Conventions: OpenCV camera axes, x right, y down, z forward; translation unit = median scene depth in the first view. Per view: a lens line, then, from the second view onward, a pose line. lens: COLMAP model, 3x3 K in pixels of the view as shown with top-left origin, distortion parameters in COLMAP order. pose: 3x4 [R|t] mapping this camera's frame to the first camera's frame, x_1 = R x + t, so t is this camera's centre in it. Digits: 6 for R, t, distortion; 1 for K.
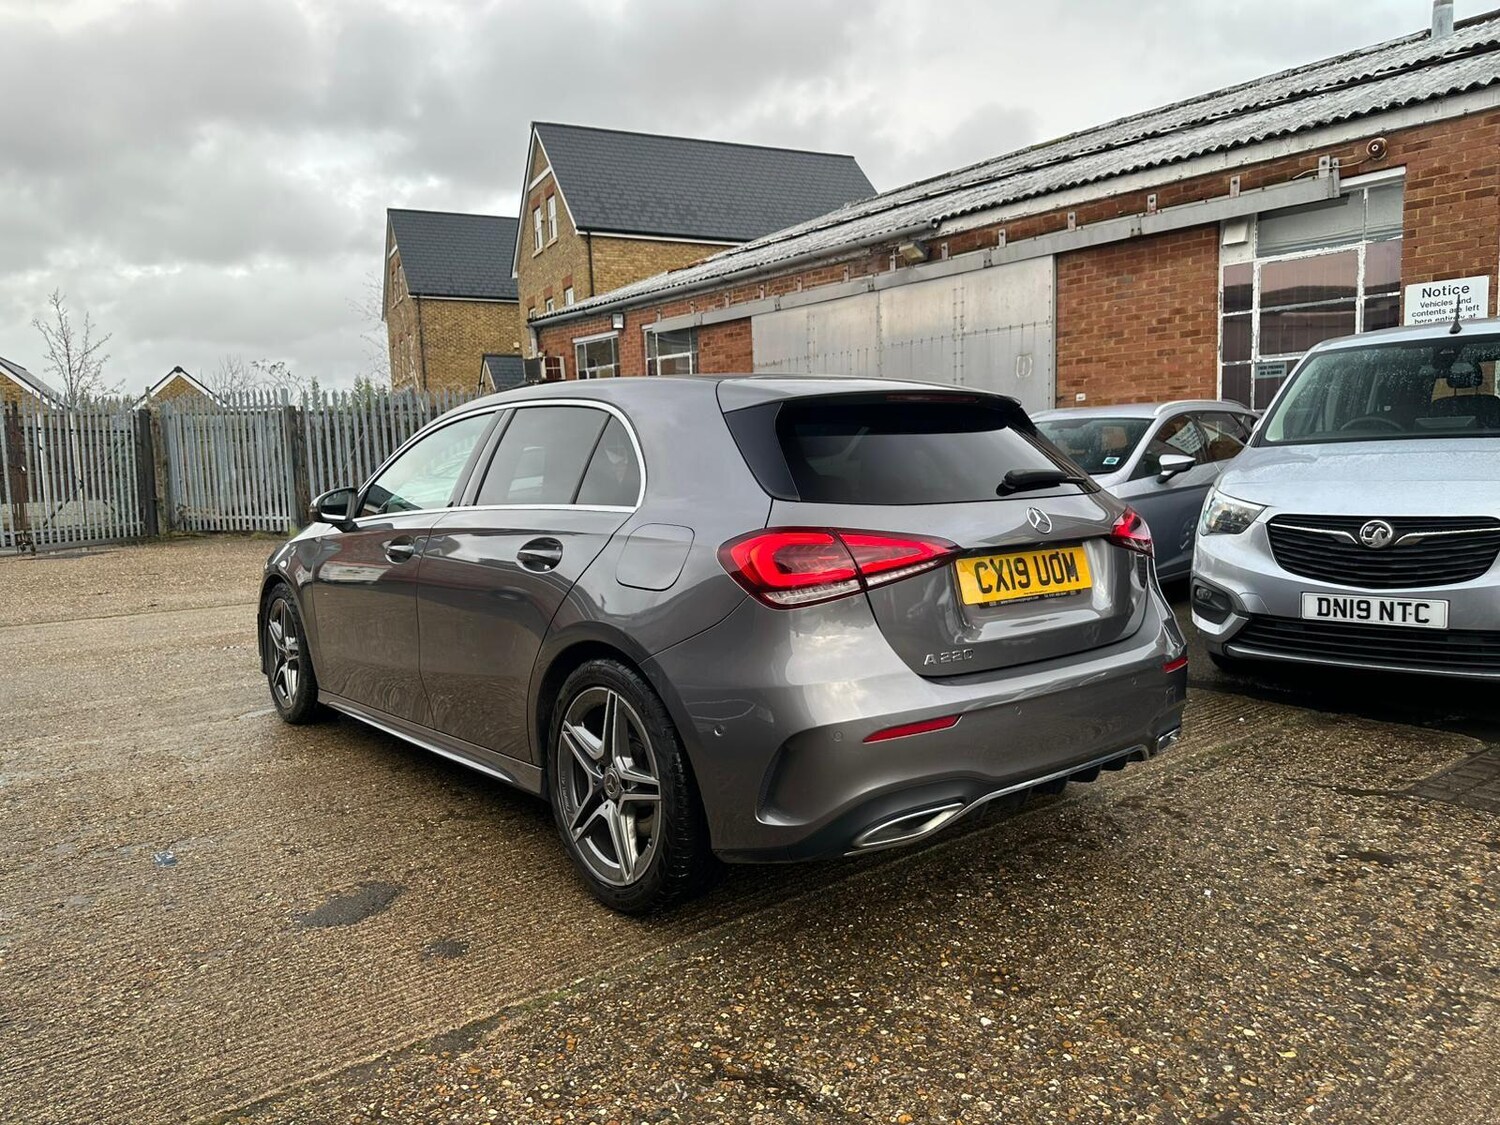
lens RADIAL K [[1059.5, 0, 758.6], [0, 1059.5, 556.0], [0, 0, 1]] dist [0.026196, -0.040152]
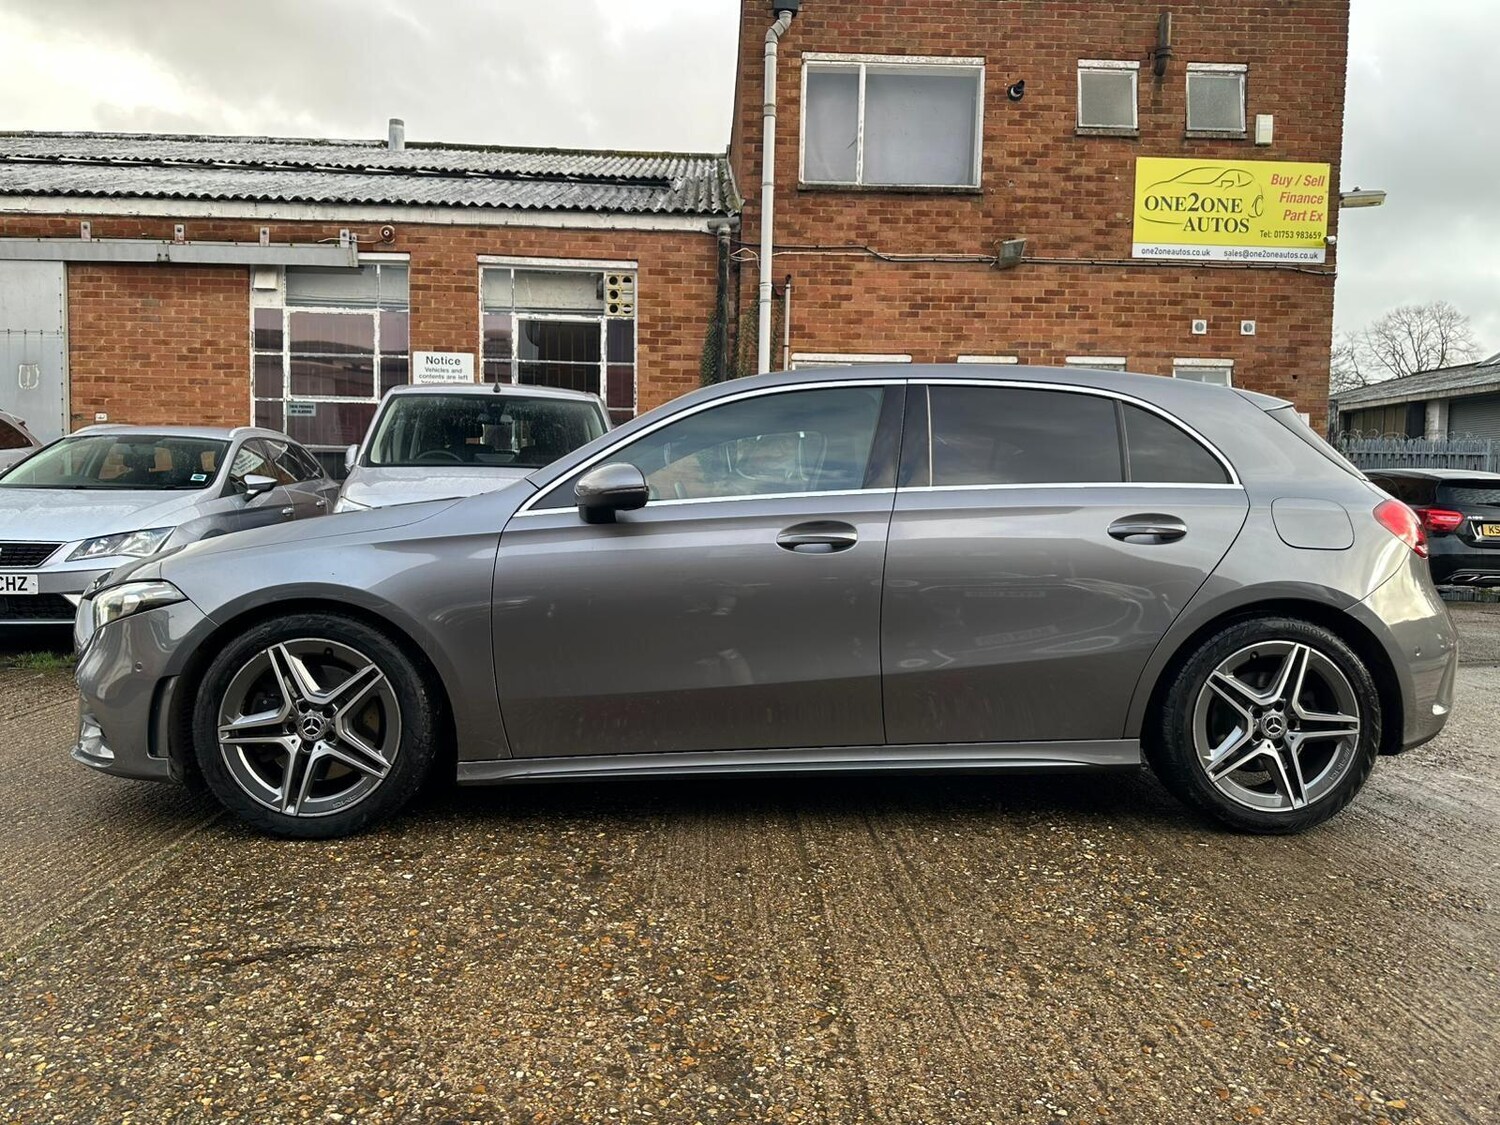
lens RADIAL K [[1059.5, 0, 747.0], [0, 1059.5, 550.2], [0, 0, 1]] dist [0.026196, -0.040152]
pose [[0.599304, 0.001236, 0.800521, -0.377946], [0.040333, 0.998682, -0.031737, 0.074857], [-0.799505, 0.051308, 0.598464, -0.062455]]
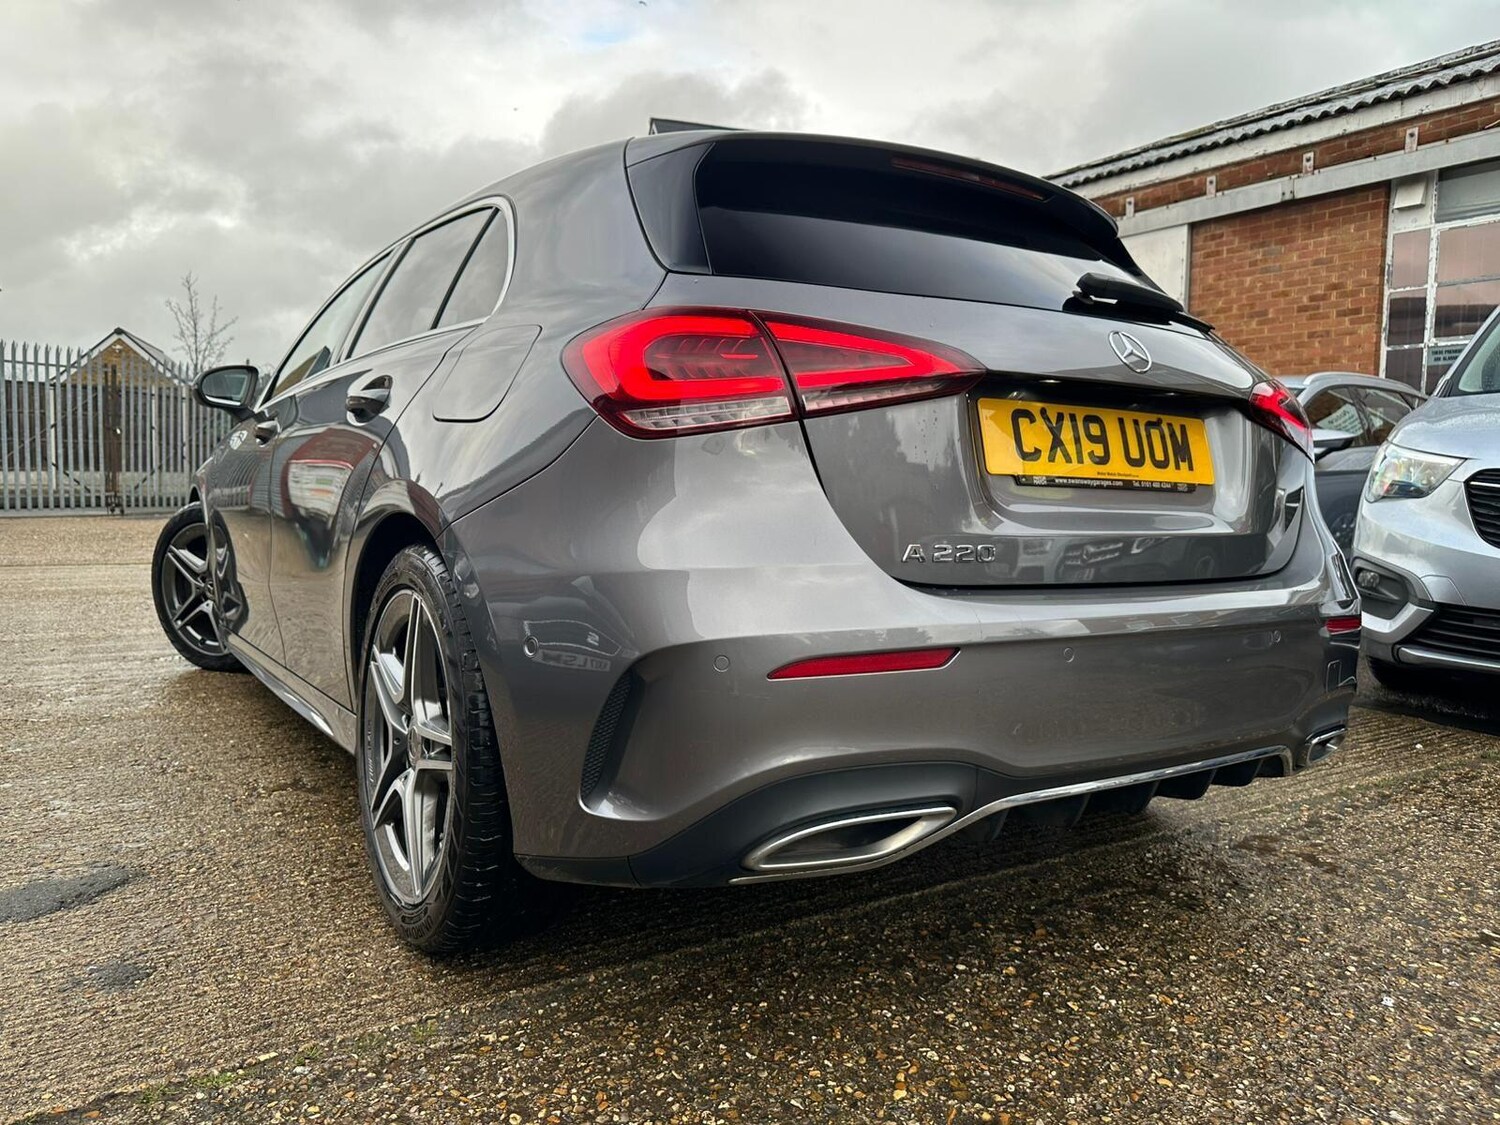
lens RADIAL K [[1059.5, 0, 755.4], [0, 1059.5, 562.3], [0, 0, 1]] dist [0.026196, -0.040152]
pose [[0.992883, 0.056704, -0.104730, 0.106364], [-0.058039, 0.998267, -0.009741, 0.087781], [0.103996, 0.015750, 0.994453, 0.328845]]
